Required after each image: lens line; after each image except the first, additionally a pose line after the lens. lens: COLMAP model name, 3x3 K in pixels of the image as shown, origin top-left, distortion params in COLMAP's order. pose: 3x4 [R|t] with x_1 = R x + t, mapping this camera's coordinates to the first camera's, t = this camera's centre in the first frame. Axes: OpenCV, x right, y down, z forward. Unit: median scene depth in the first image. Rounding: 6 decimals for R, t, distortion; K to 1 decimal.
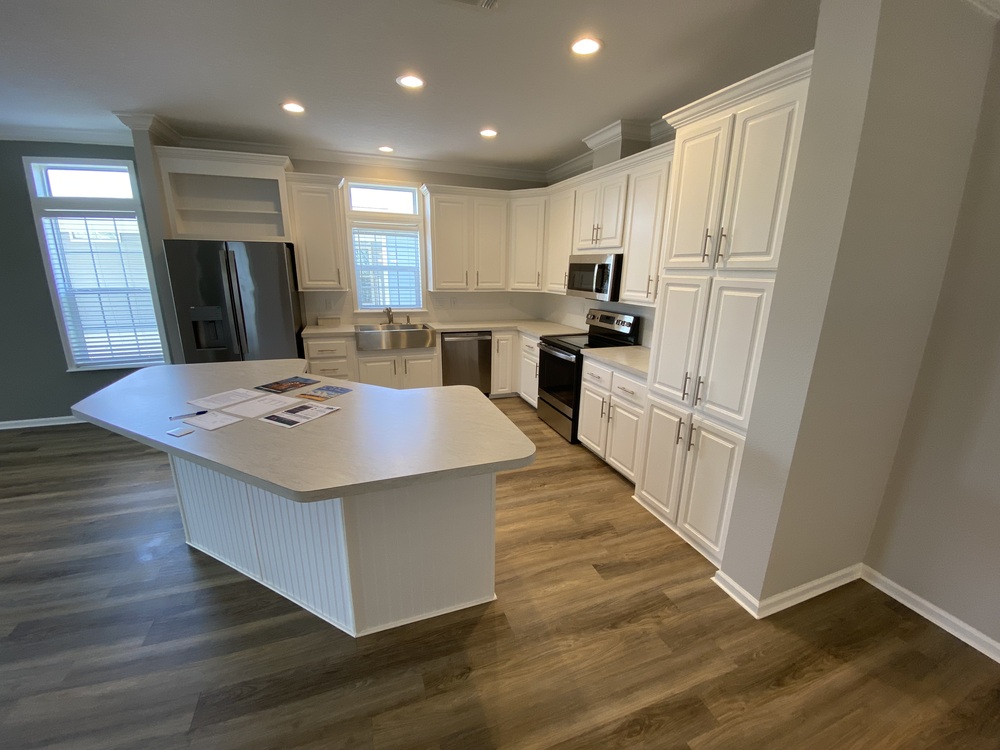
lens RADIAL K [[401.2, 0, 497.3], [0, 401.2, 374.9], [0, 0, 1]] dist [0.025934, -0.023001]
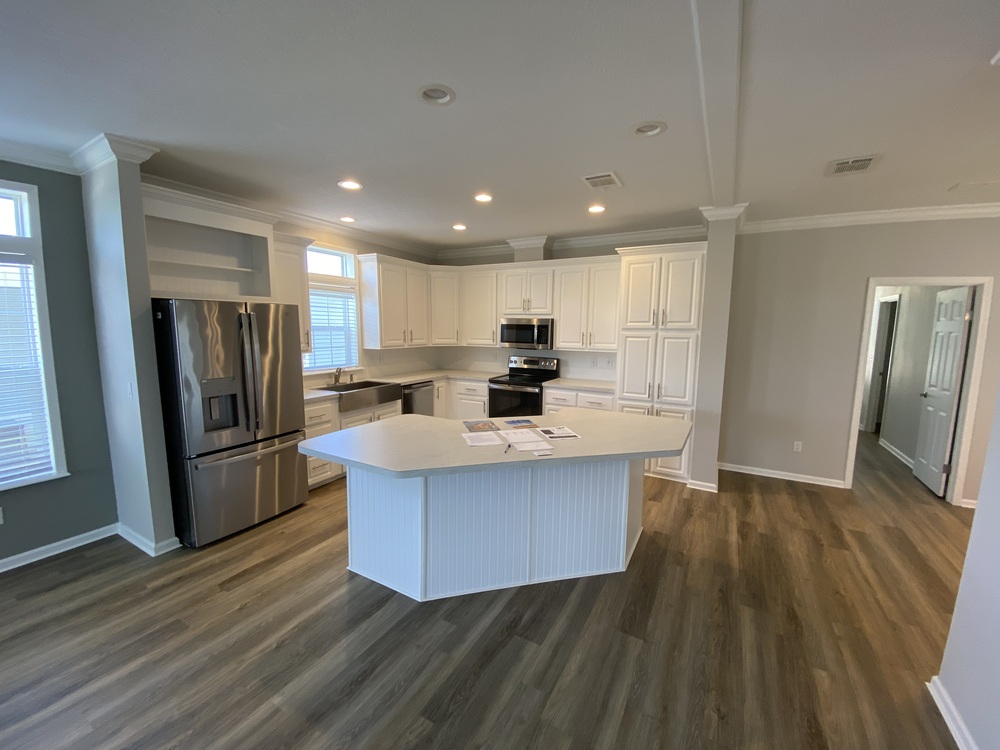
lens RADIAL K [[401.1, 0, 494.4], [0, 401.1, 373.0], [0, 0, 1]] dist [0.028739, -0.022719]
pose [[0.759923, -0.083952, 0.644569, -0.980669], [0.169047, 0.983028, -0.071265, -0.030638], [-0.627647, 0.163119, 0.761217, 0.021712]]
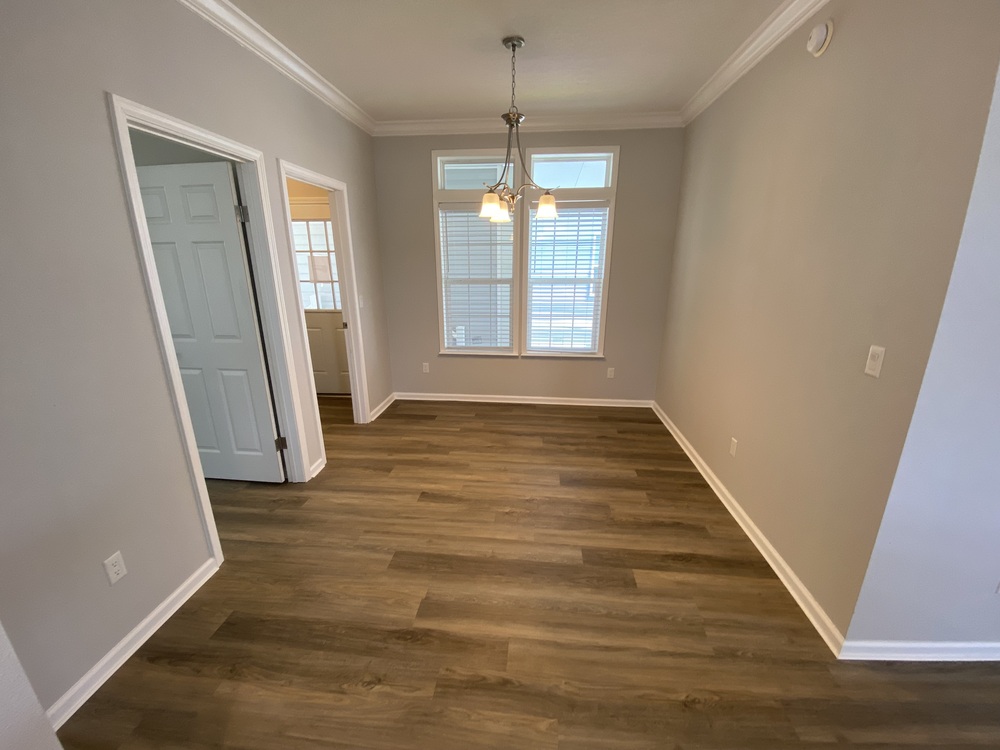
lens RADIAL K [[401.2, 0, 497.3], [0, 401.2, 374.9], [0, 0, 1]] dist [0.025934, -0.023001]
pose [[-0.901507, -0.132462, 0.411993, 0.120436], [0.101272, 0.860998, 0.498424, -0.117139], [-0.420748, 0.491056, -0.762781, 0.551502]]
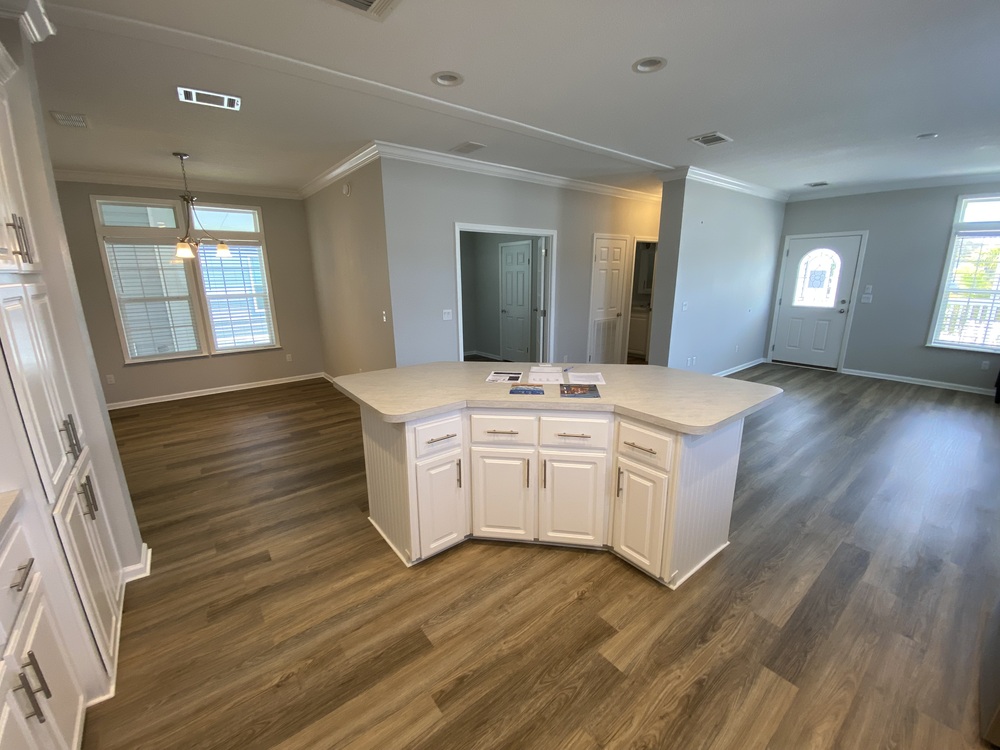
lens RADIAL K [[401.2, 0, 497.3], [0, 401.2, 374.9], [0, 0, 1]] dist [0.025934, -0.023001]
pose [[-0.948147, 0.072323, -0.309495, -0.019609], [-0.086955, 0.877588, 0.471463, -0.357757], [0.305707, 0.473928, -0.825794, 1.356795]]
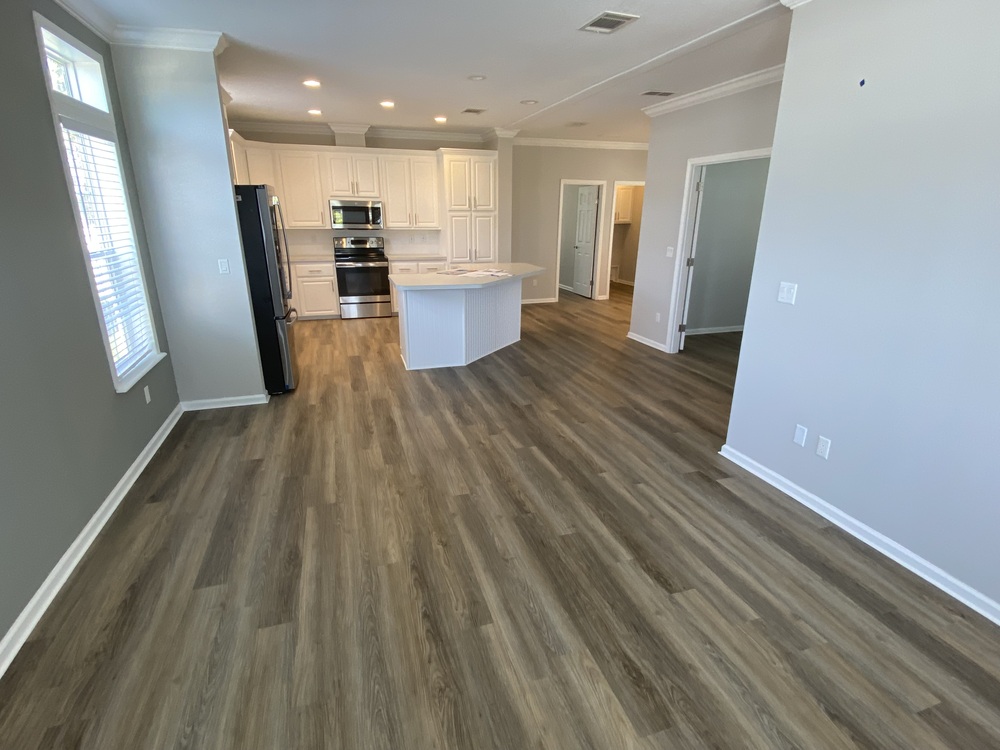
lens RADIAL K [[515.4, 0, 500.0], [0, 515.4, 375.0], [0, 0, 1]] dist [0.035777, -0.000238]
pose [[0.034512, -0.317985, 0.947467, -2.403593], [0.253464, 0.919821, 0.299474, -0.168131], [-0.966729, 0.229813, 0.112343, 0.469464]]
